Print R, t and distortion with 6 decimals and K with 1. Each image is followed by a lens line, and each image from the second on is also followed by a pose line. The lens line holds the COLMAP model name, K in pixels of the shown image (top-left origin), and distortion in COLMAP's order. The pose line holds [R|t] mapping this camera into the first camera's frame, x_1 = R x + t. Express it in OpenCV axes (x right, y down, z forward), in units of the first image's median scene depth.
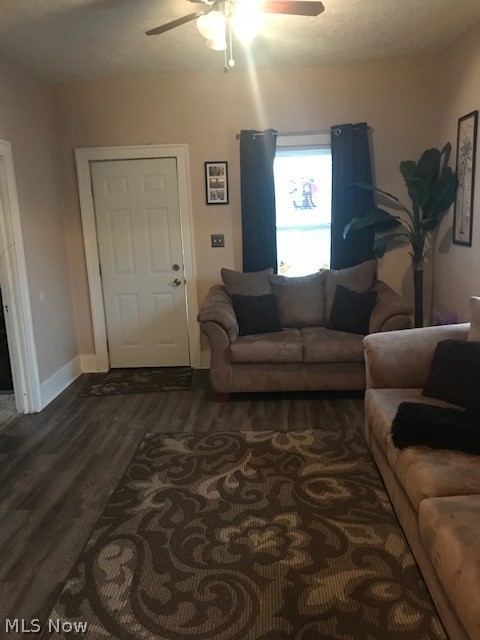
lens RADIAL K [[519.0, 0, 240.1], [0, 519.0, 320.1], [0, 0, 1]] dist [0.011774, -0.018524]
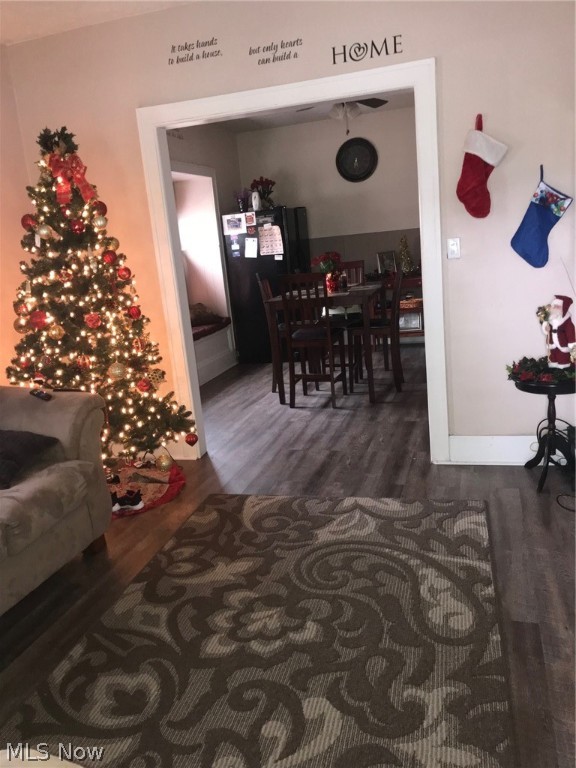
lens RADIAL K [[622.8, 0, 287.1], [0, 622.8, 384.3], [0, 0, 1]] dist [0.011774, -0.018524]
pose [[-0.969715, 0.089035, 0.227434, -0.234092], [0.175366, 0.901954, 0.394620, -0.270356], [-0.170000, 0.422553, -0.890252, 1.660941]]
